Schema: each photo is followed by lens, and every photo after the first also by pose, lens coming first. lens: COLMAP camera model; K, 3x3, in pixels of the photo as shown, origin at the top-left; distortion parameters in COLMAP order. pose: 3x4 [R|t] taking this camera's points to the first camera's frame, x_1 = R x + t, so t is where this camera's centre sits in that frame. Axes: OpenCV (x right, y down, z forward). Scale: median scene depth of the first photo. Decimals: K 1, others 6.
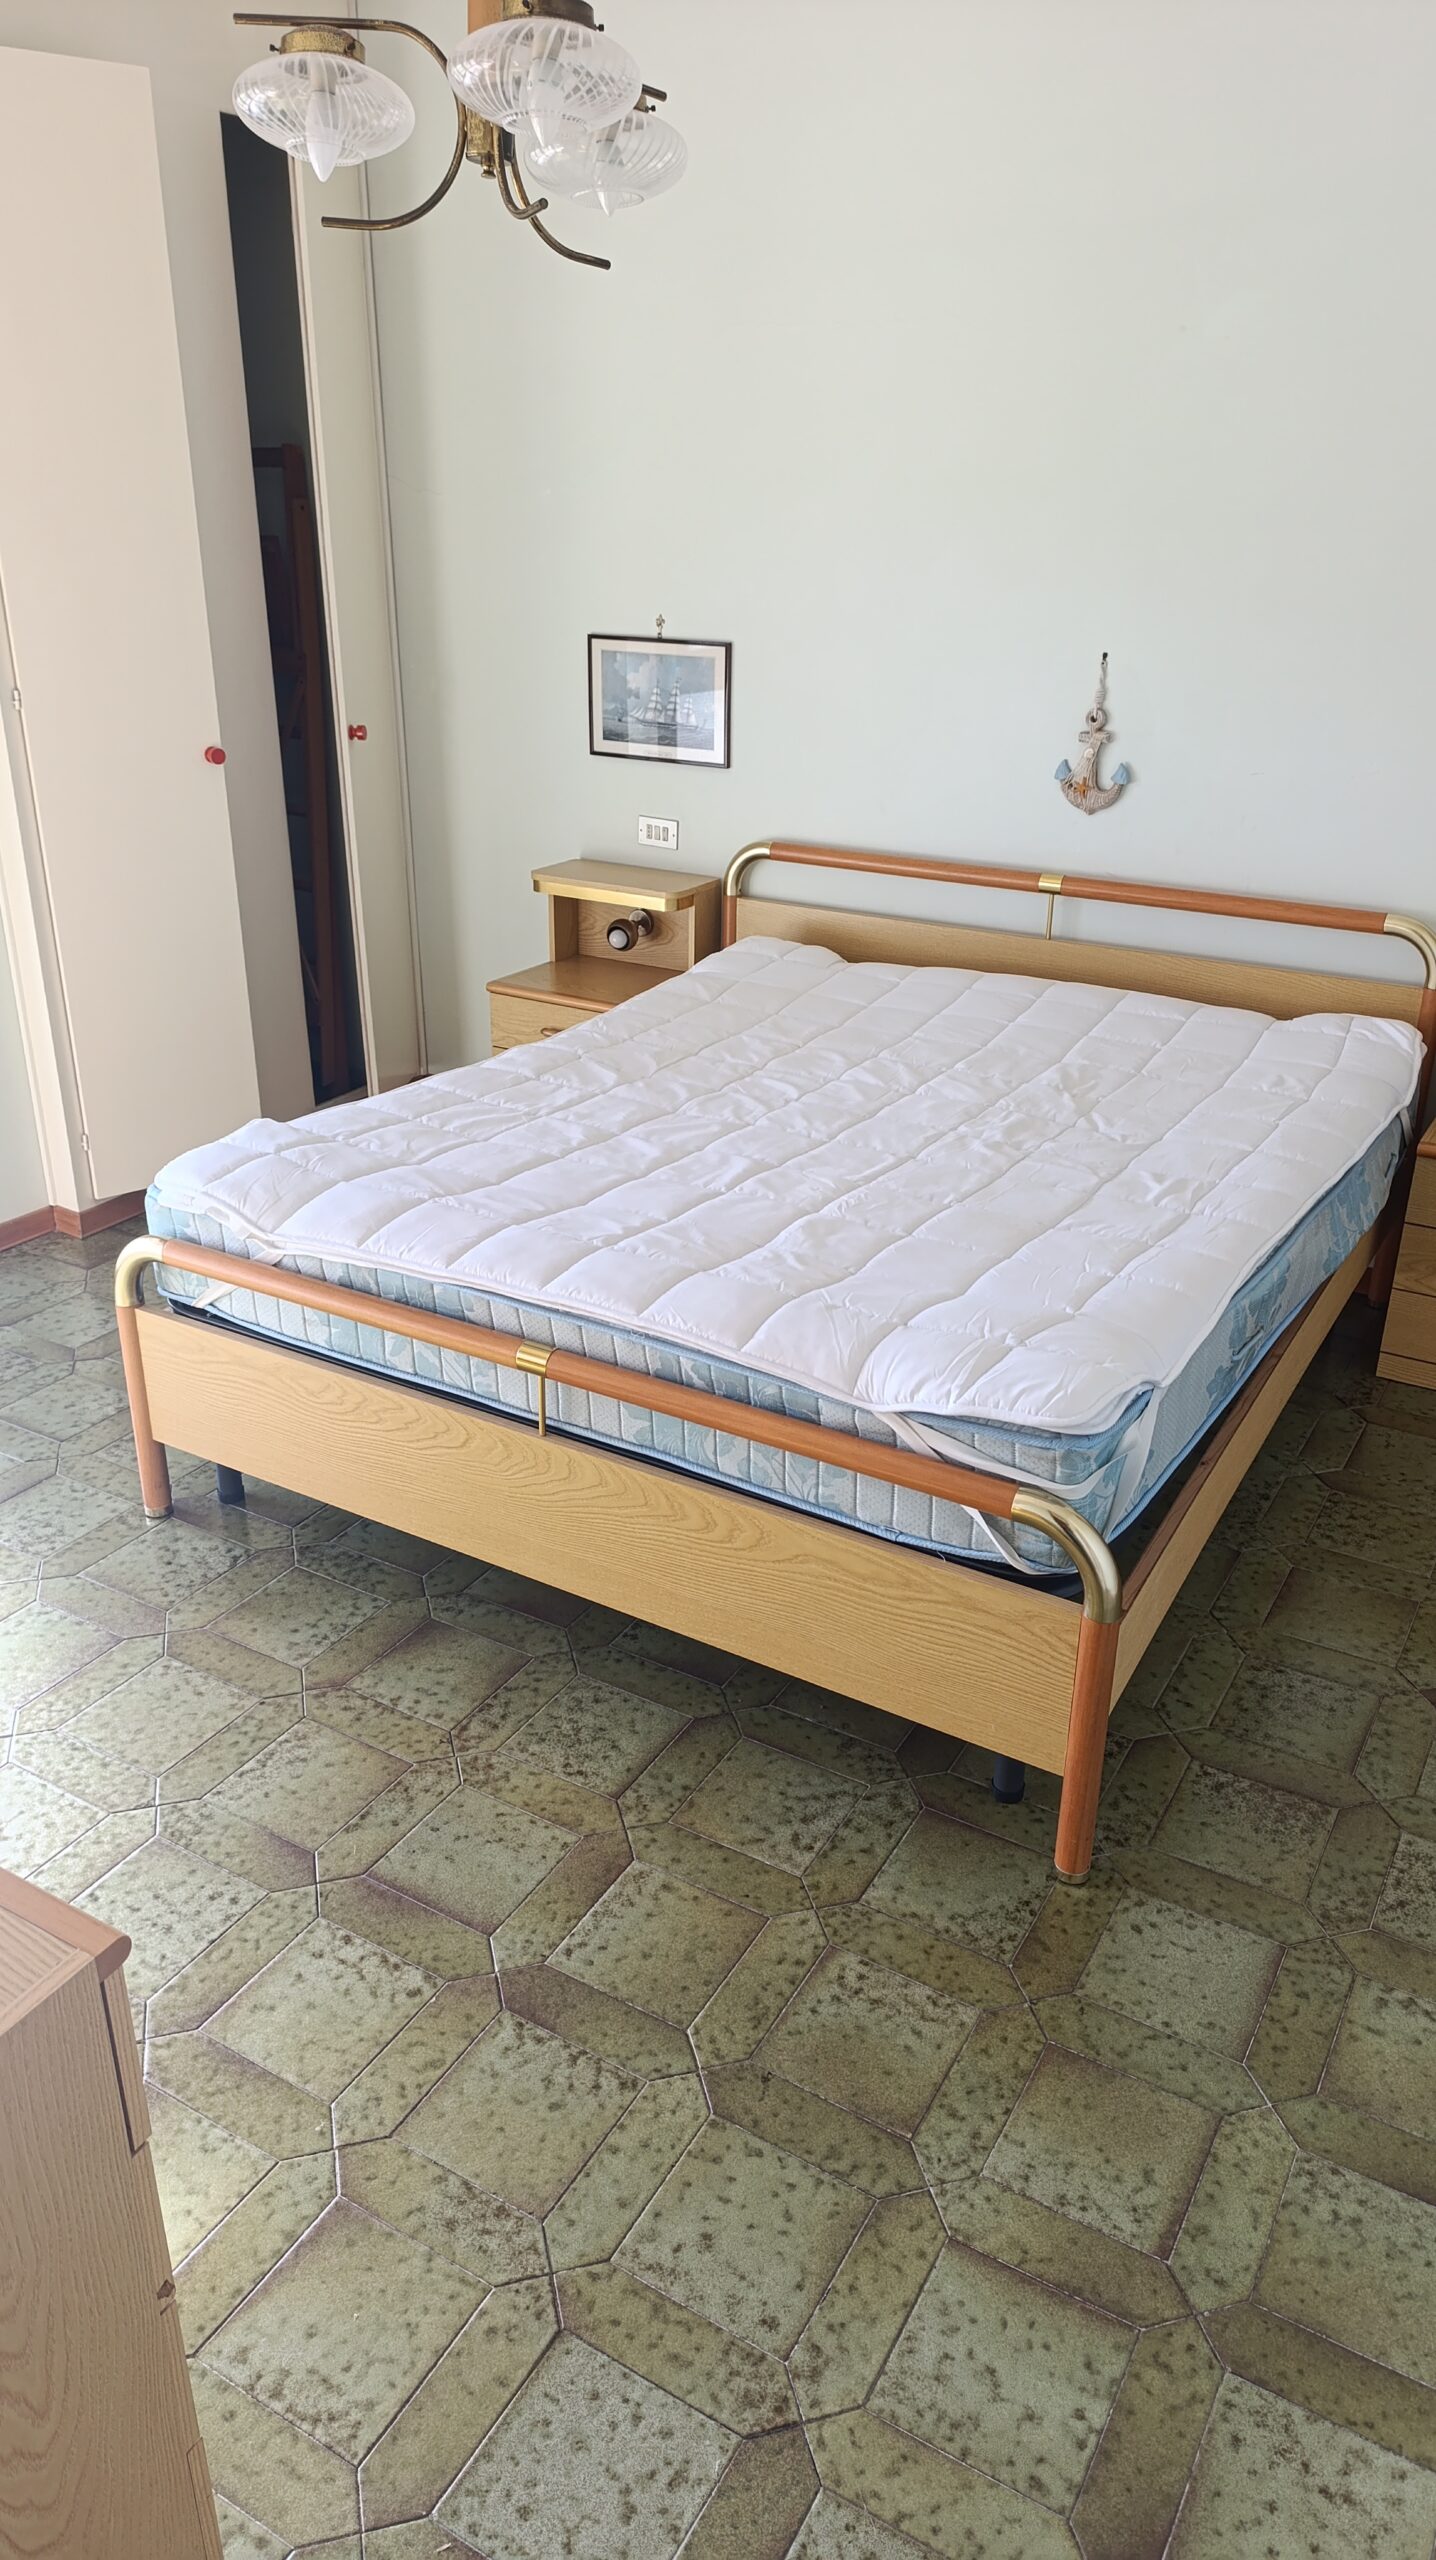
lens RADIAL K [[1746.8, 0, 718.0], [0, 1746.8, 1280.0], [0, 0, 1]] dist [0.028166, -0.034969]
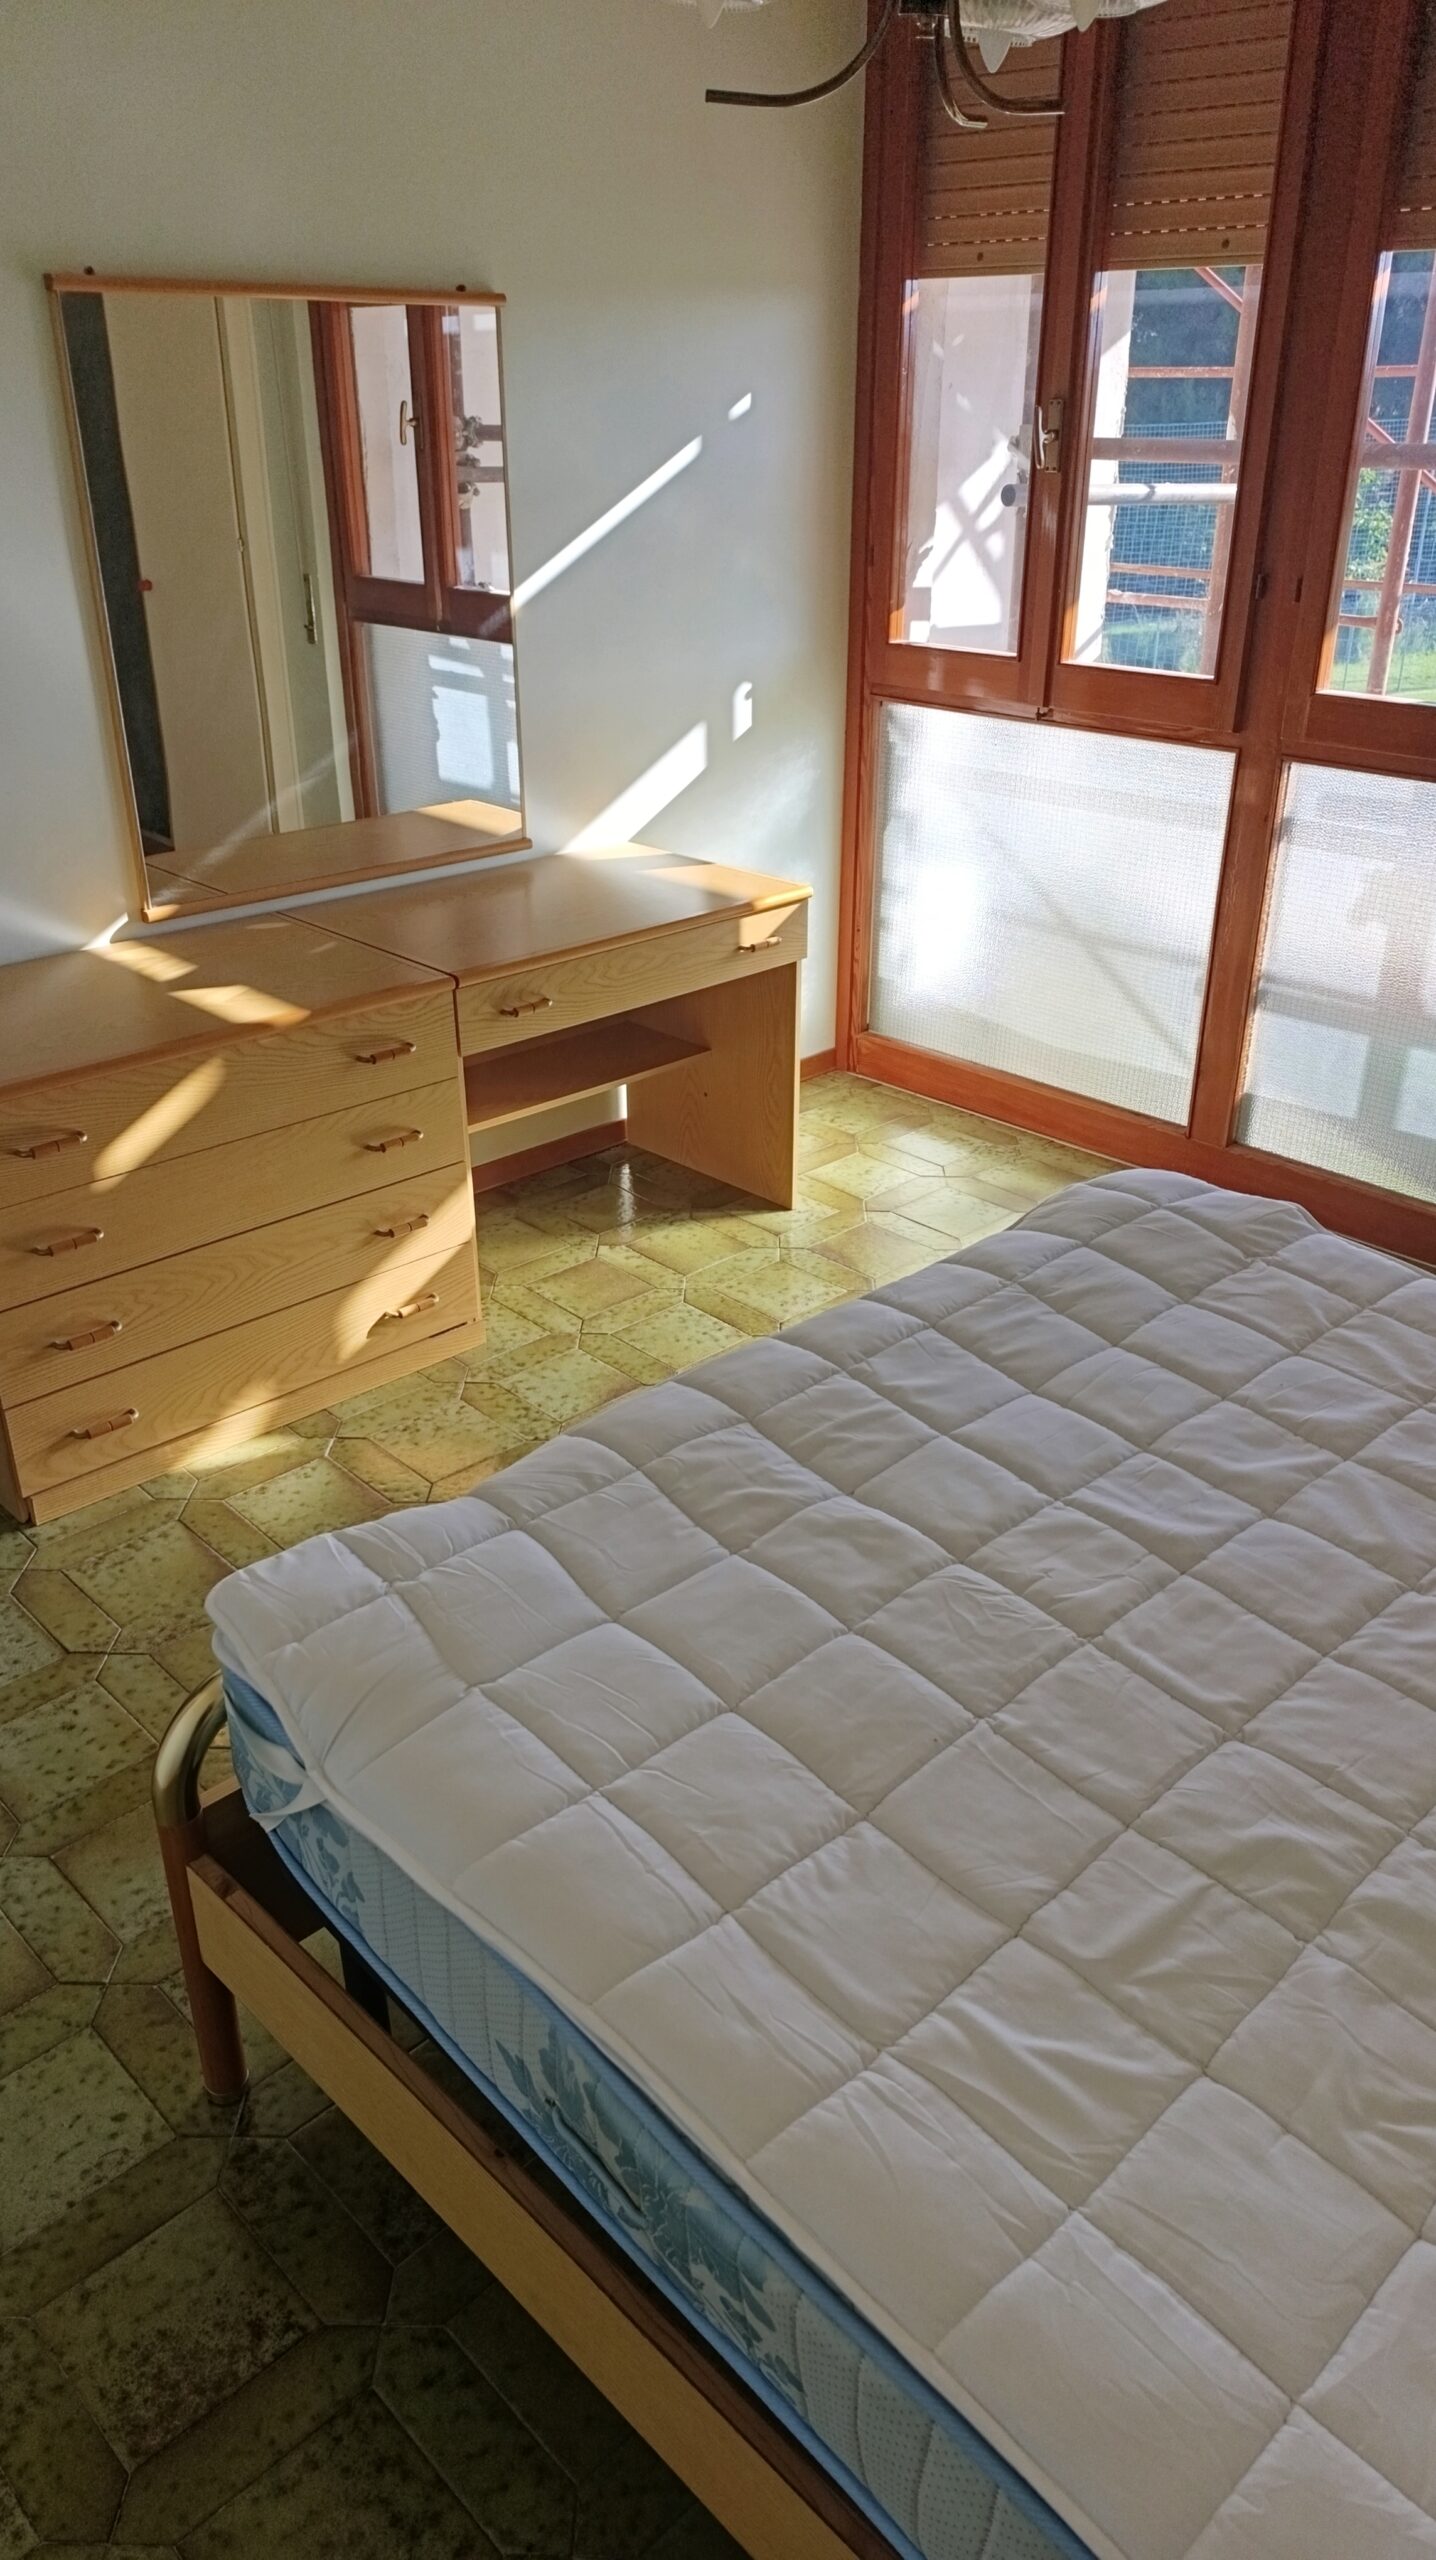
lens RADIAL K [[1746.8, 0, 718.0], [0, 1746.8, 1280.0], [0, 0, 1]] dist [0.028166, -0.034969]
pose [[-0.272525, 0.424424, -0.863478, 0.628714], [-0.395467, 0.768723, 0.502663, -0.431523], [0.877118, 0.478465, -0.041651, 0.941992]]
